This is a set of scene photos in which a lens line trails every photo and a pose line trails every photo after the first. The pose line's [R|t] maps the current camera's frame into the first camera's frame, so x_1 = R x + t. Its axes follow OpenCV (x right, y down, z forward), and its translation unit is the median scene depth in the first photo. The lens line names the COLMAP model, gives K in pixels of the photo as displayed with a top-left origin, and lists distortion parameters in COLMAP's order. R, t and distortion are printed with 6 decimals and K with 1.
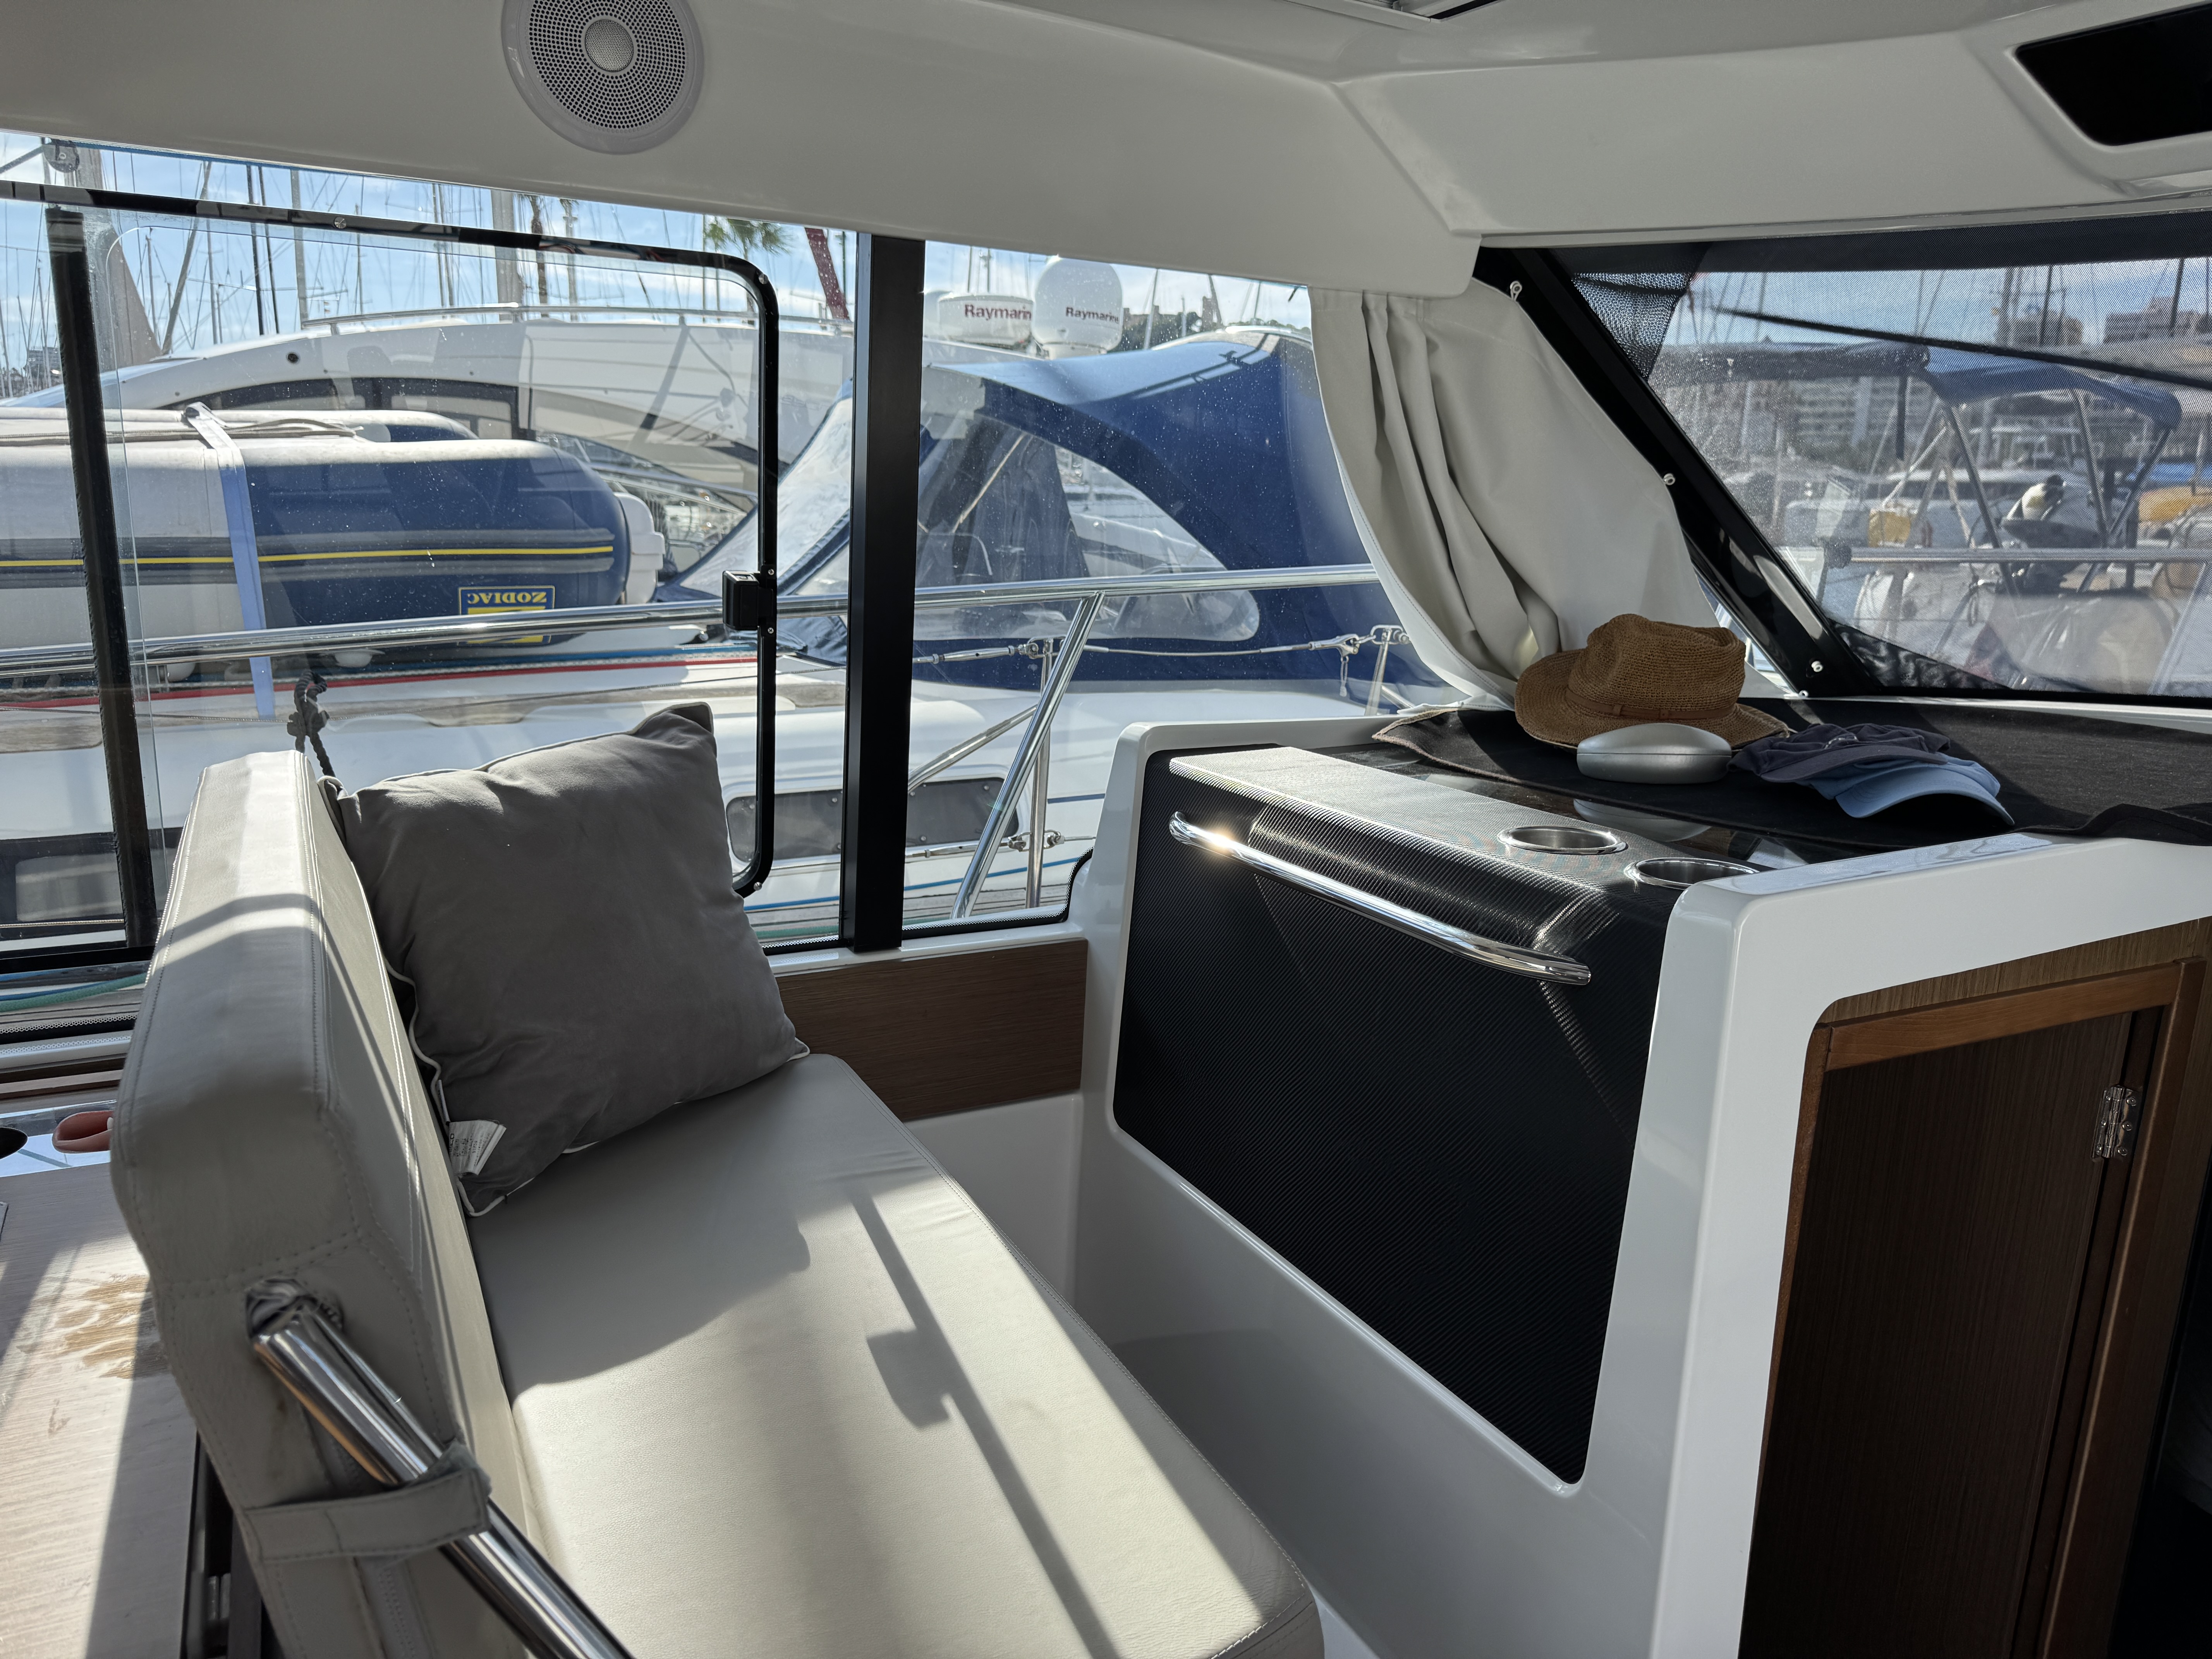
lens RADIAL K [[1569.8, 0, 1098.6], [0, 1569.8, 829.5], [0, 0, 1]] dist [0.031481, -0.023356]
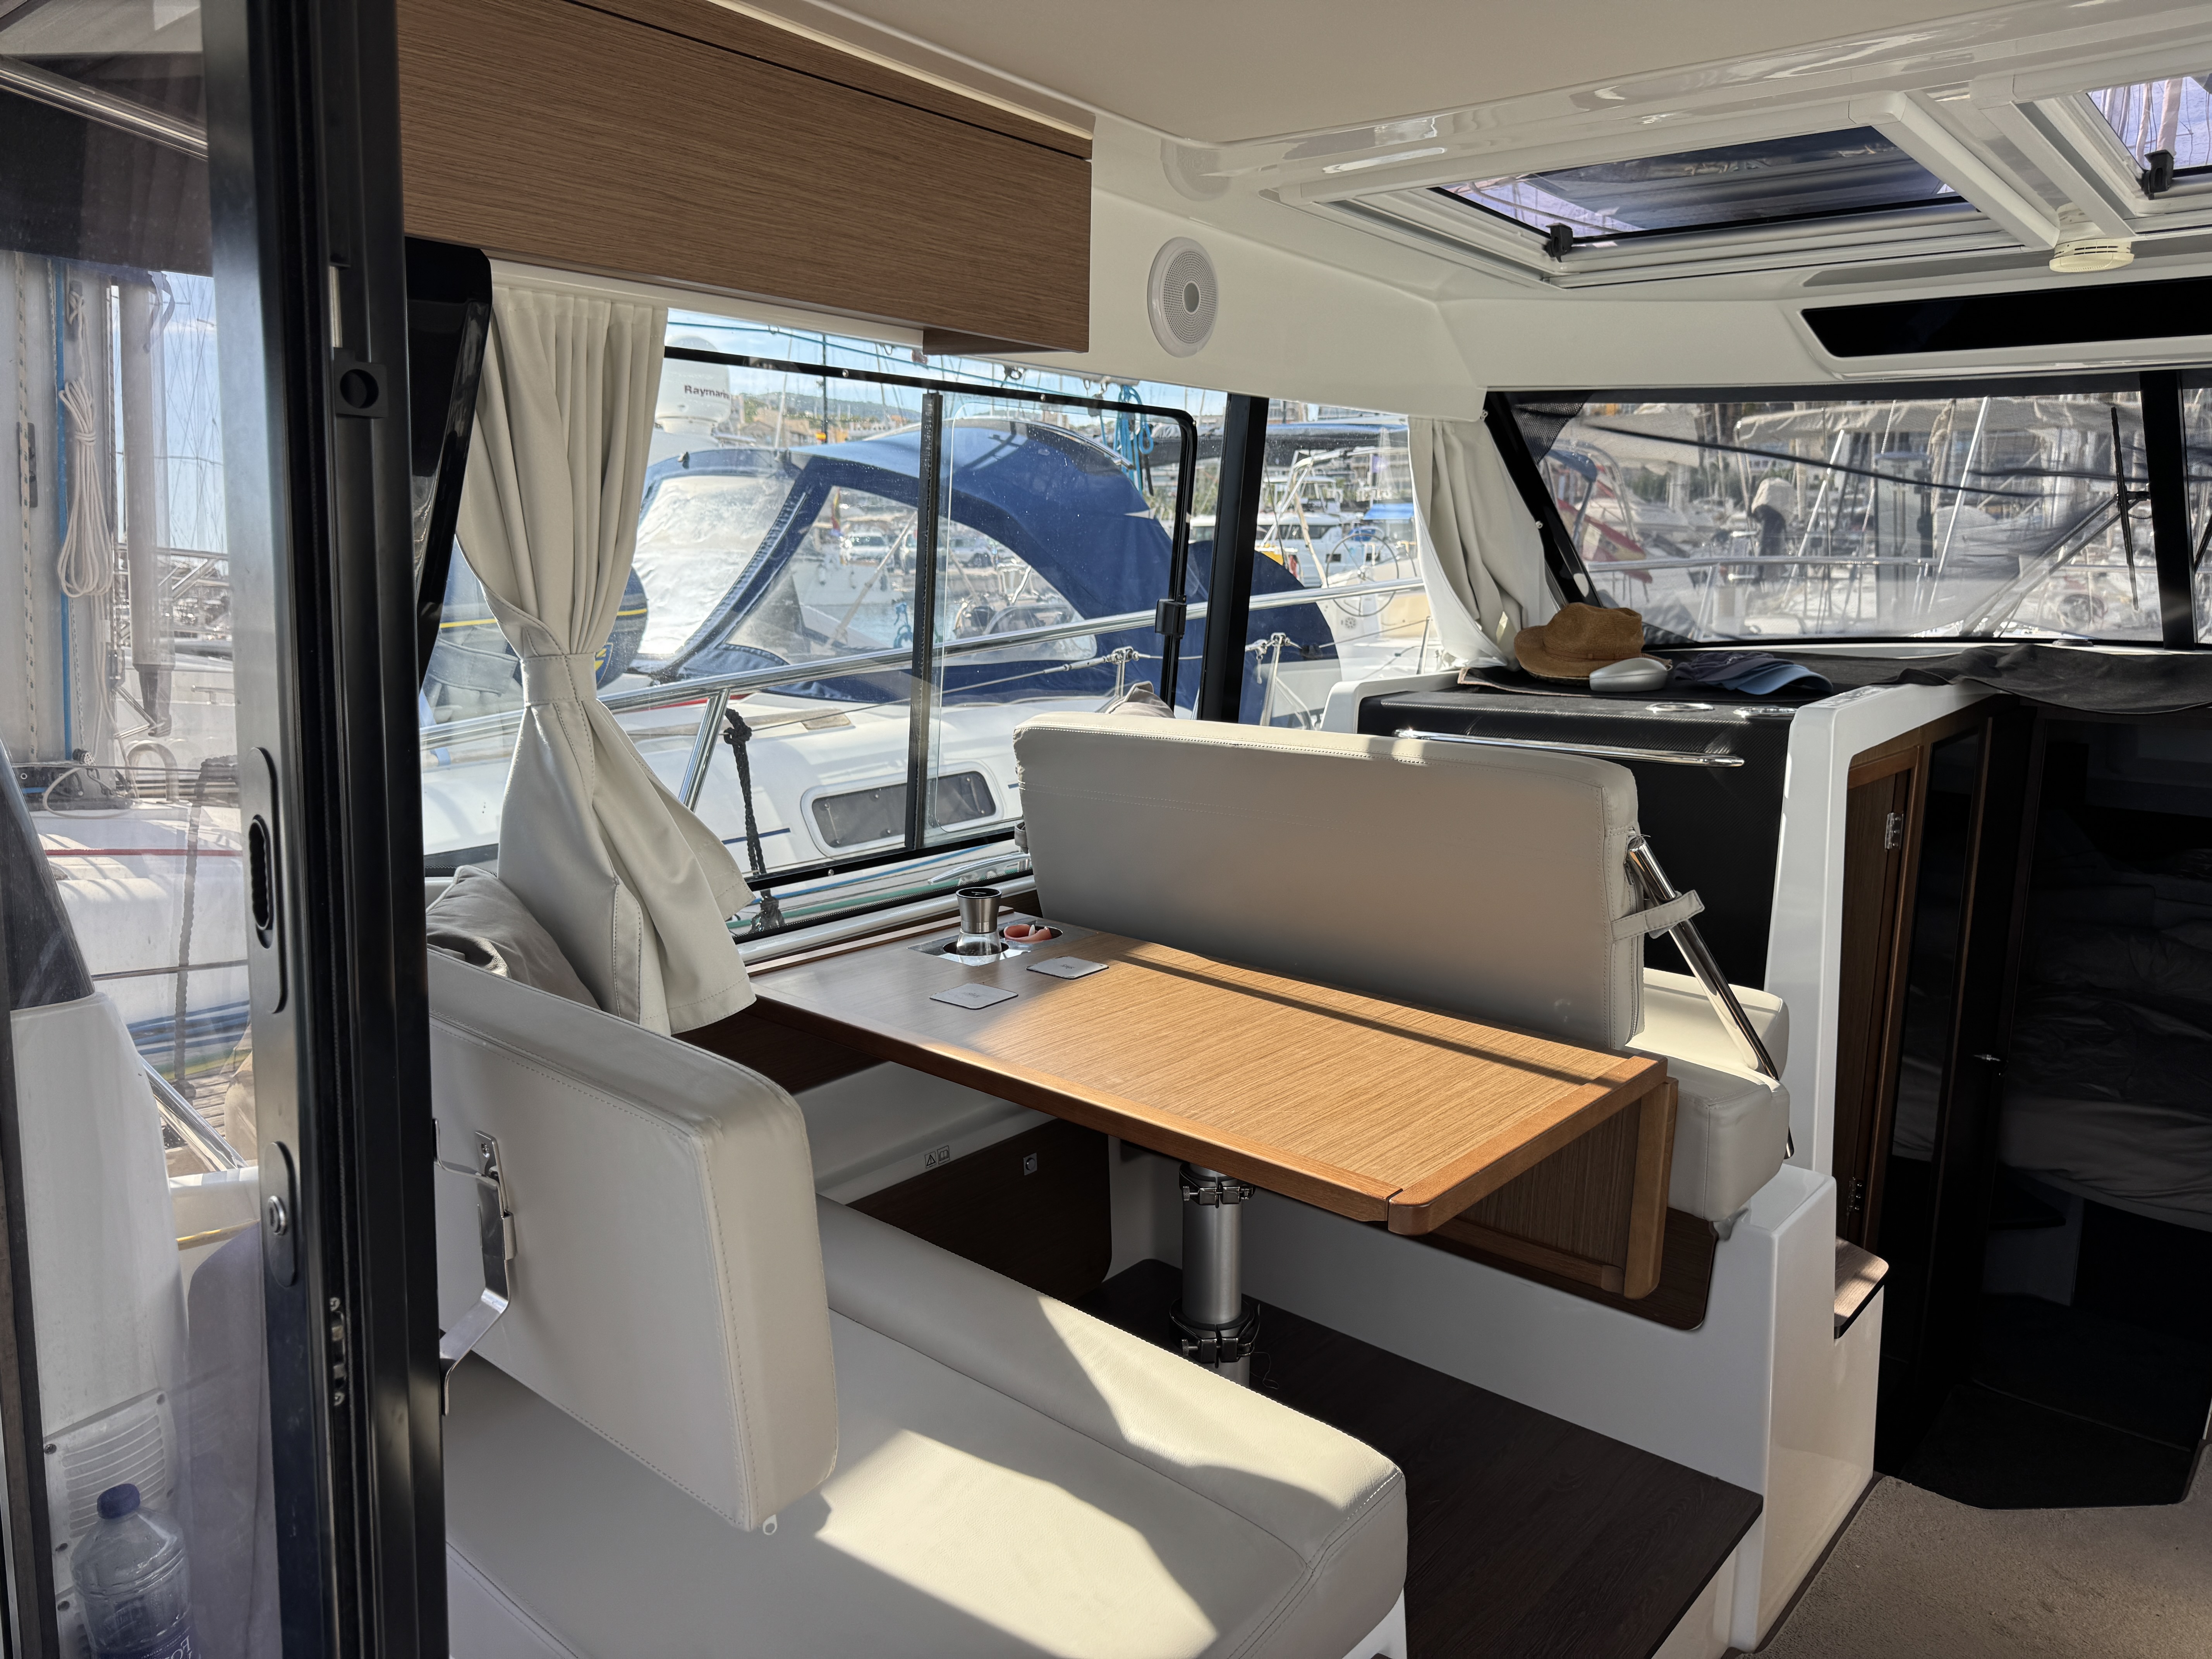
lens RADIAL K [[1569.8, 0, 1090.4], [0, 1569.8, 824.2], [0, 0, 1]] dist [0.031481, -0.023356]
pose [[0.921673, -0.097130, 0.375612, -0.831909], [0.111136, 0.993681, -0.015746, 0.073282], [-0.371709, 0.056256, 0.926643, -0.388809]]
